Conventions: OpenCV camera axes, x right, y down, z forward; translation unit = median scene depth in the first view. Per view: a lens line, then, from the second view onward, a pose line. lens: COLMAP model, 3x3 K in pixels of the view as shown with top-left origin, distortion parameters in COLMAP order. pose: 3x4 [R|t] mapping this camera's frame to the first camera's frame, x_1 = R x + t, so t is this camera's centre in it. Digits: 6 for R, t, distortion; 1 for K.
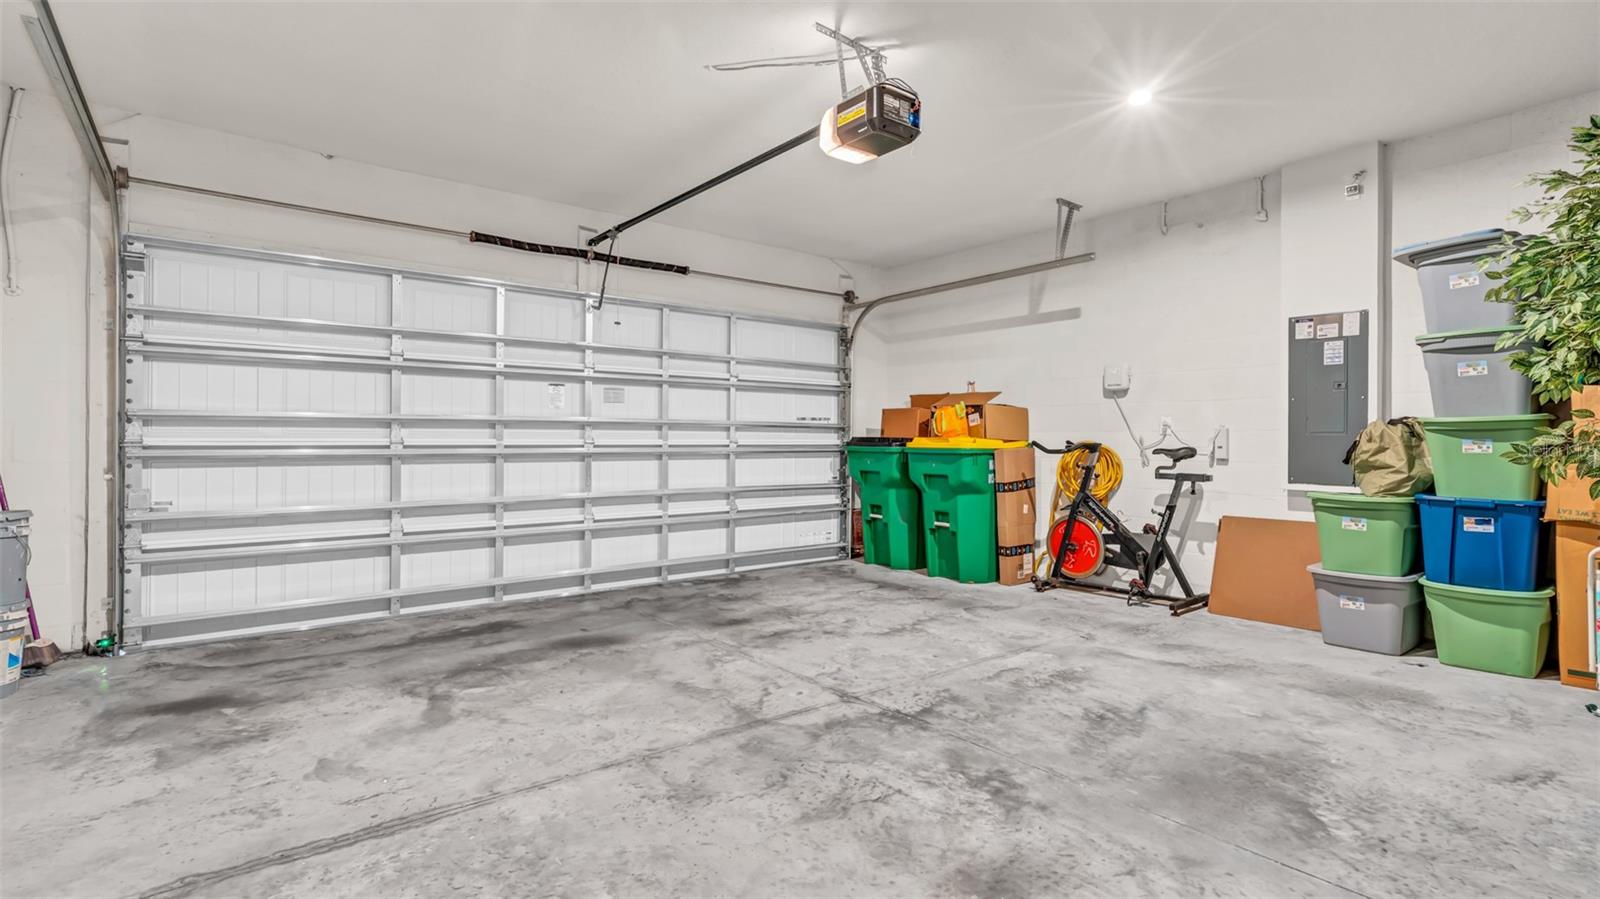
lens RADIAL K [[747.9, 0, 804.9], [0, 747.9, 444.8], [0, 0, 1]] dist [0.004562, 0.000965]
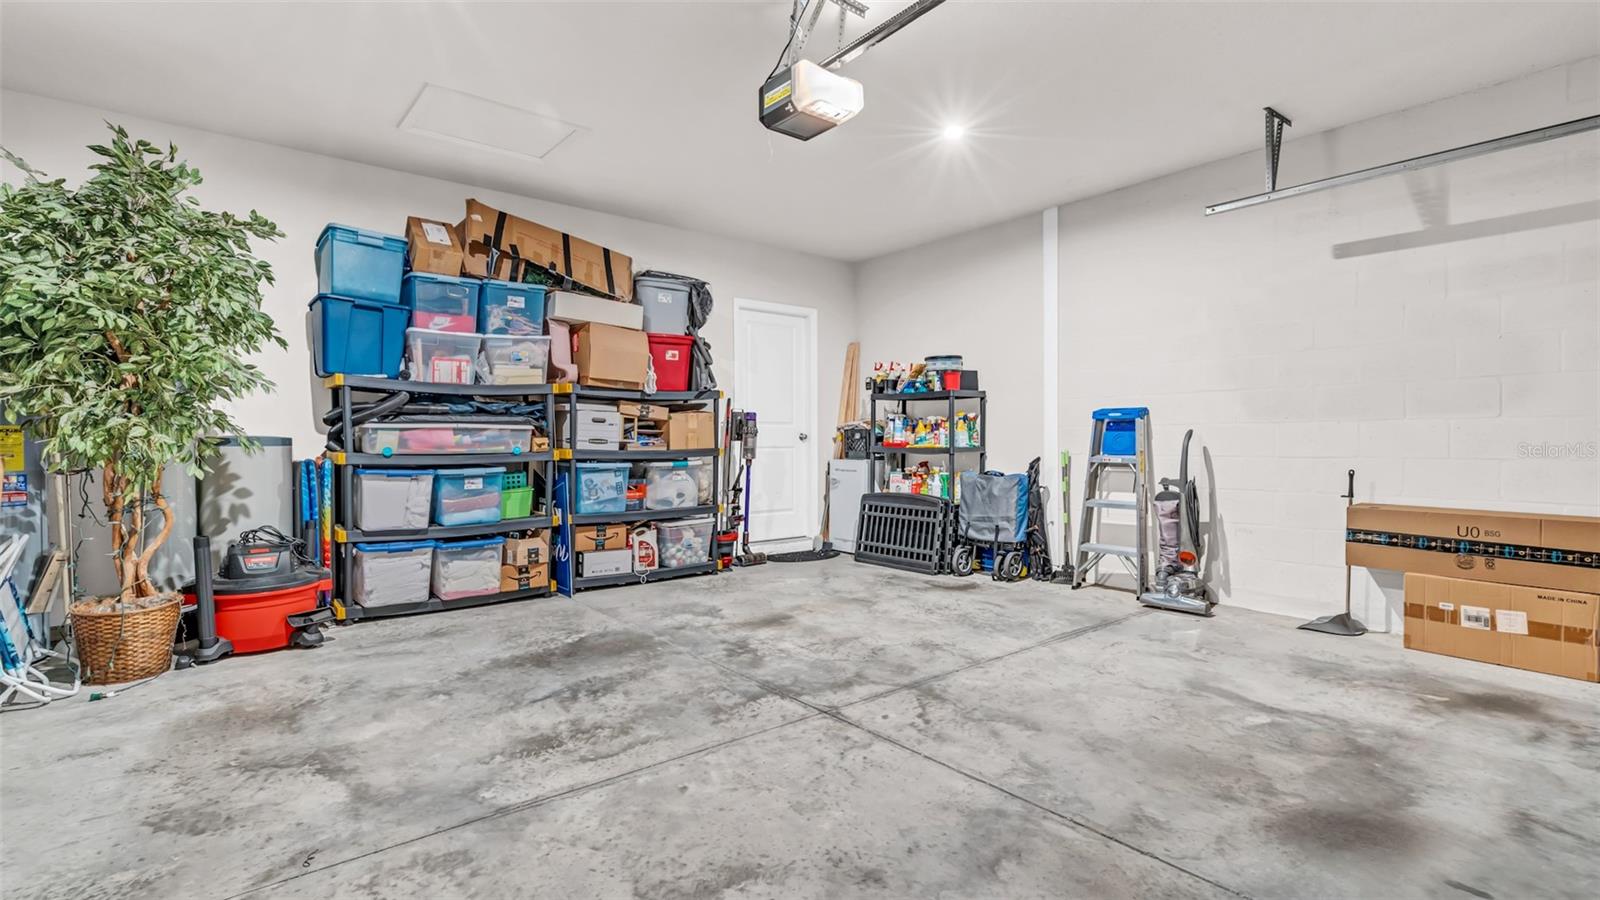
lens RADIAL K [[747.9, 0, 804.9], [0, 747.9, 445.3], [0, 0, 1]] dist [0.004562, 0.000965]
pose [[-0.999933, -0.001140, -0.011481, 0.105792], [-0.001271, 0.999934, 0.011411, -0.000525], [0.011467, 0.011424, -0.999869, 2.011765]]
